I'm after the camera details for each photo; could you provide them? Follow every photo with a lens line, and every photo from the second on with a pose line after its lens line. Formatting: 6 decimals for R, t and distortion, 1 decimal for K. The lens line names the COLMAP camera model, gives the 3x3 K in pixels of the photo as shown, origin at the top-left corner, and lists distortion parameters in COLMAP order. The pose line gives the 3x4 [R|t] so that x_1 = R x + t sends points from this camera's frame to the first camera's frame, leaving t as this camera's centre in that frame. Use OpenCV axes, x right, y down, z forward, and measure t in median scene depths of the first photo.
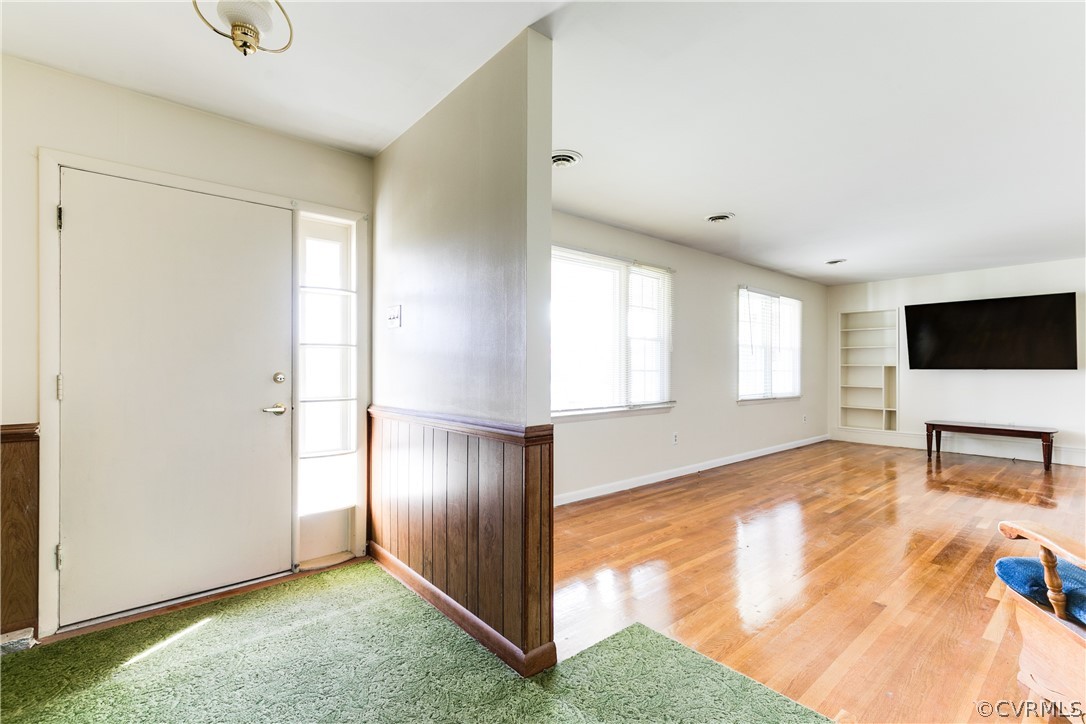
lens RADIAL K [[488.7, 0, 543.6], [0, 488.7, 365.0], [0, 0, 1]] dist [0.006933, -0.001571]
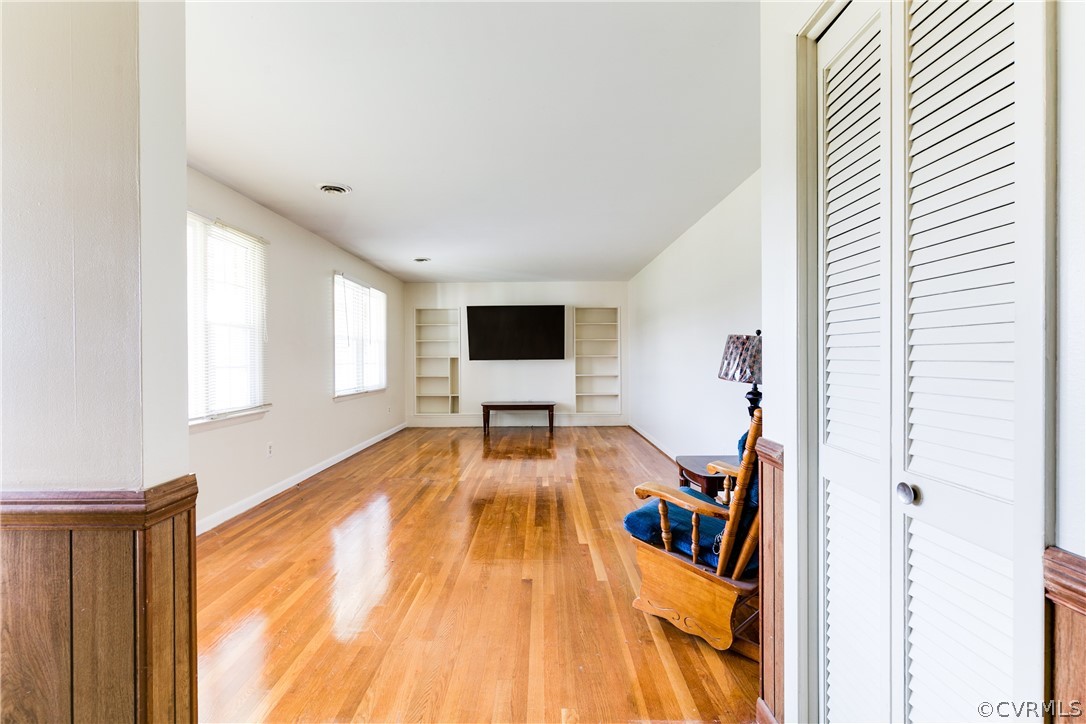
lens RADIAL K [[488.7, 0, 544.8], [0, 488.7, 360.3], [0, 0, 1]] dist [0.006933, -0.001571]
pose [[0.647845, -0.010122, 0.761705, -0.059567], [0.002422, 0.999934, 0.011228, -0.007102], [-0.761768, -0.005429, 0.647827, 0.136331]]
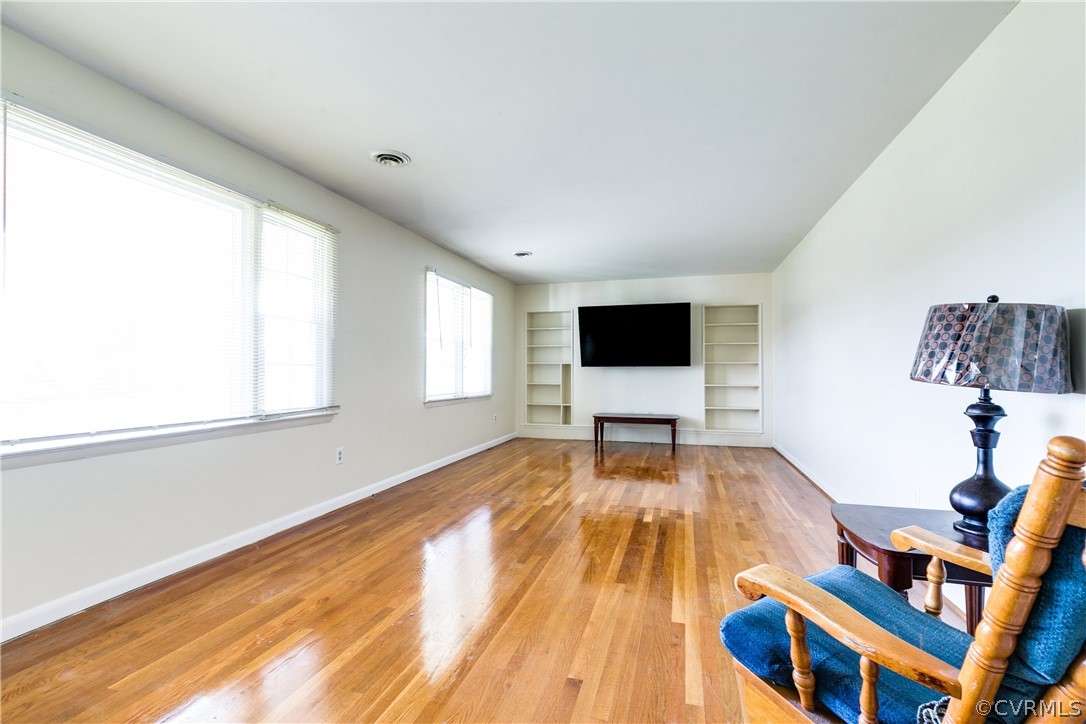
lens RADIAL K [[488.7, 0, 548.7], [0, 488.7, 365.4], [0, 0, 1]] dist [0.006933, -0.001571]
pose [[0.830216, 0.004961, 0.557419, 0.128843], [-0.003052, 0.999986, -0.004353, 0.015364], [-0.557433, 0.001912, 0.830220, 0.218072]]
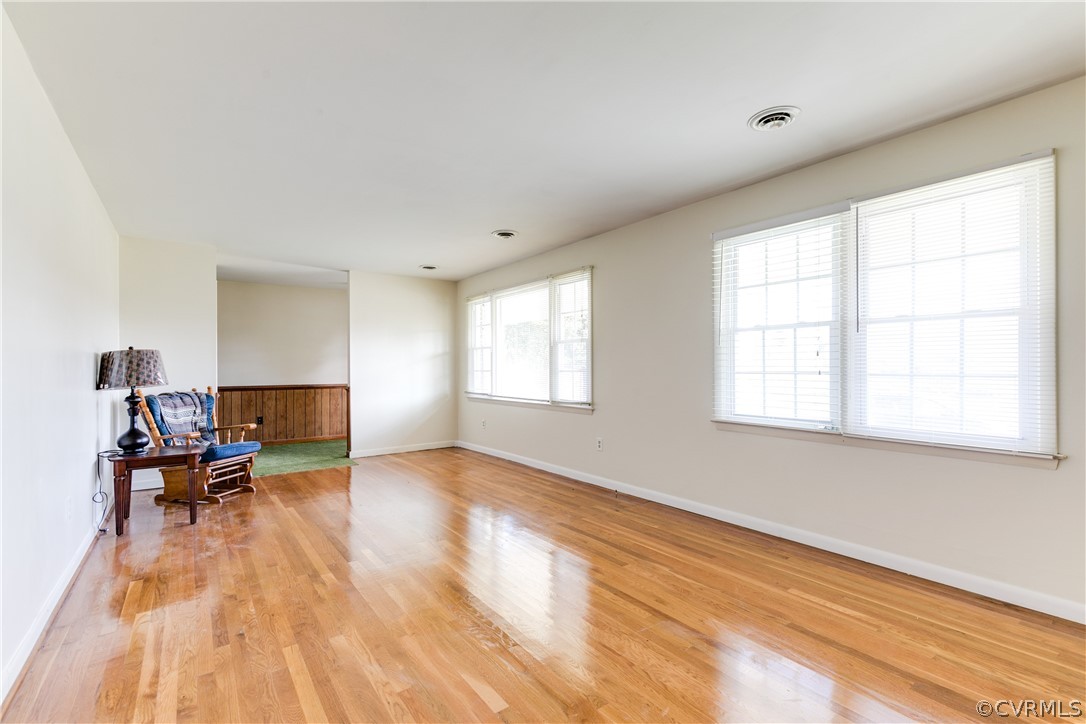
lens RADIAL K [[488.7, 0, 539.0], [0, 488.7, 362.2], [0, 0, 1]] dist [0.006933, -0.001571]
pose [[-0.094996, -0.013372, -0.995388, 1.334323], [0.010648, 0.999839, -0.014448, 0.006760], [0.995421, -0.011971, -0.094839, 1.074474]]
